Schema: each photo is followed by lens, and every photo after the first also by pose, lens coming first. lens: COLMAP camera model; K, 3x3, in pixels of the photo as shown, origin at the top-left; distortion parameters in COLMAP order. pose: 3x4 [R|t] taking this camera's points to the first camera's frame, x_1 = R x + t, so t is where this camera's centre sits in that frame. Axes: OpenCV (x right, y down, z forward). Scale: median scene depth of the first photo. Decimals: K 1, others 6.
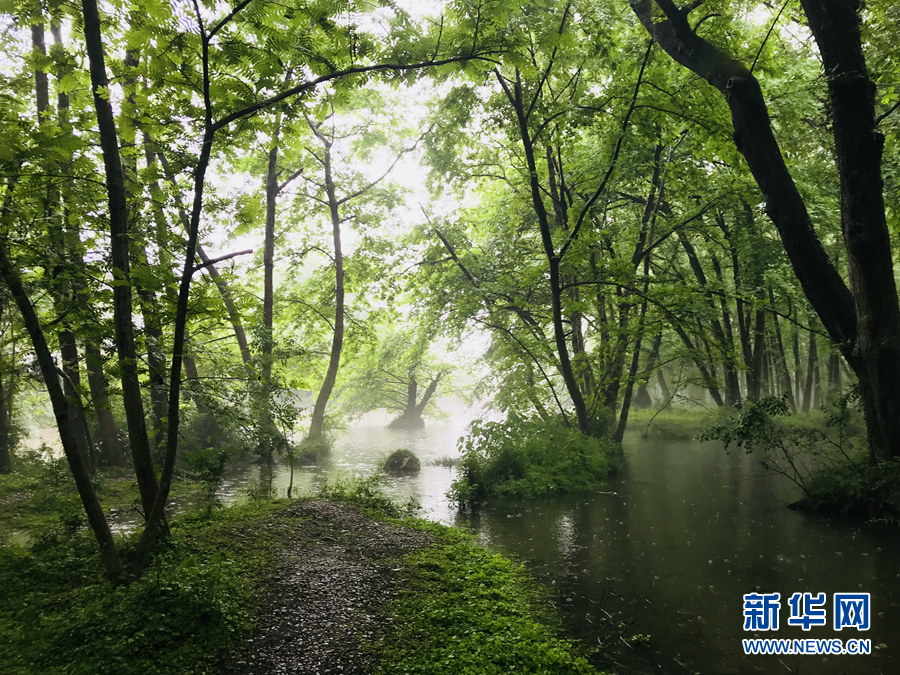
lens RADIAL K [[733.2, 0, 451.1], [0, 733.2, 331.6], [0, 0, 1]] dist [0.029653, -0.025765]
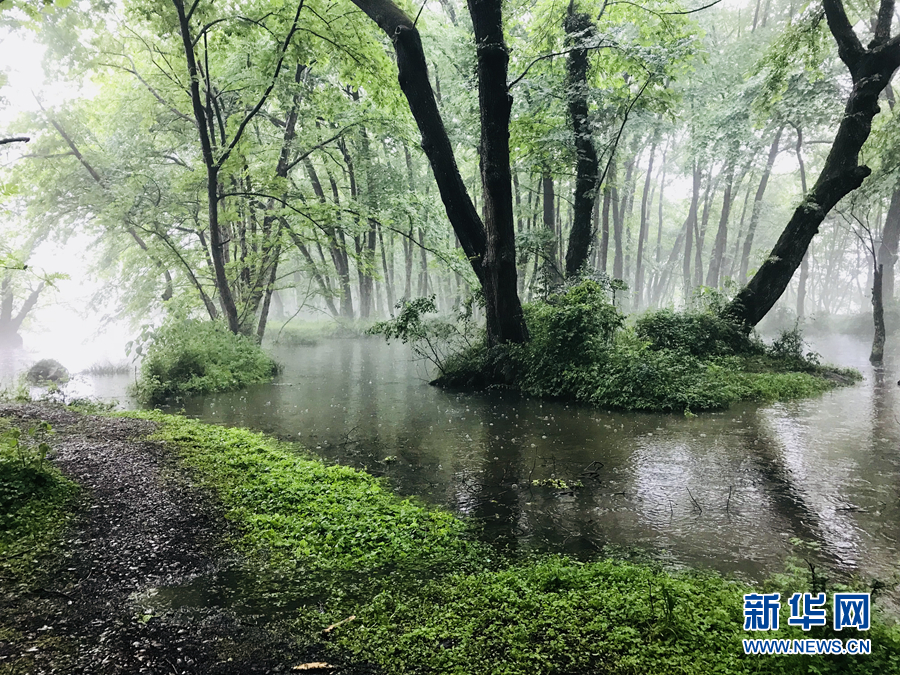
lens RADIAL K [[733.2, 0, 450.0], [0, 733.2, 329.1], [0, 0, 1]] dist [0.029653, -0.025765]
pose [[0.862660, -0.019122, 0.505423, -0.061907], [-0.036934, 0.994235, 0.100657, 0.005663], [-0.504434, -0.105500, 0.856981, -0.038761]]
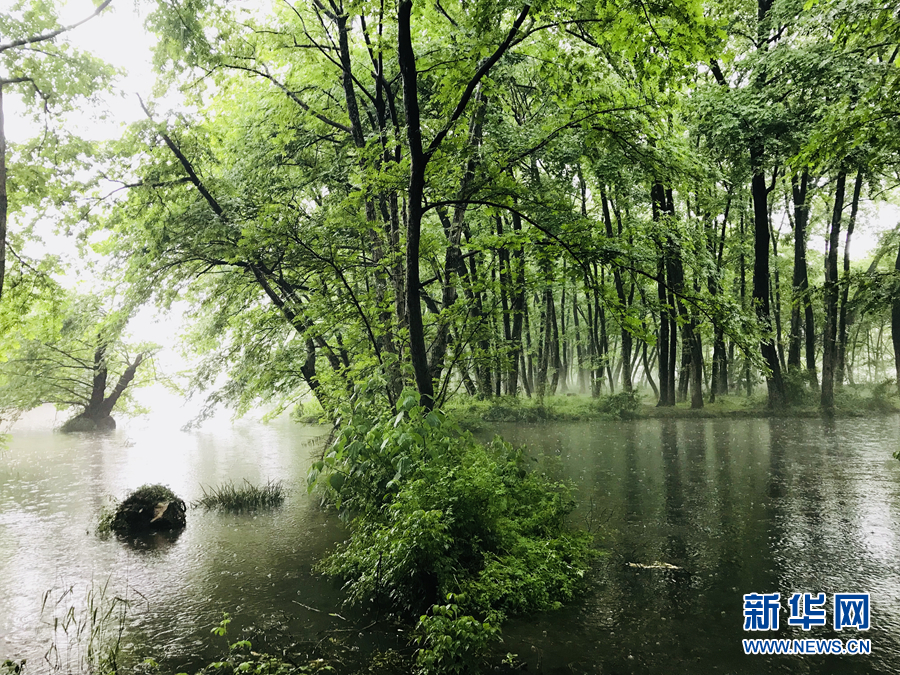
lens RADIAL K [[733.2, 0, 447.2], [0, 733.2, 328.4], [0, 0, 1]] dist [0.029653, -0.025765]
pose [[0.911280, 0.021650, 0.411217, -0.057977], [-0.025633, 0.999663, 0.004174, 0.027725], [-0.410988, -0.014344, 0.911528, 0.282349]]
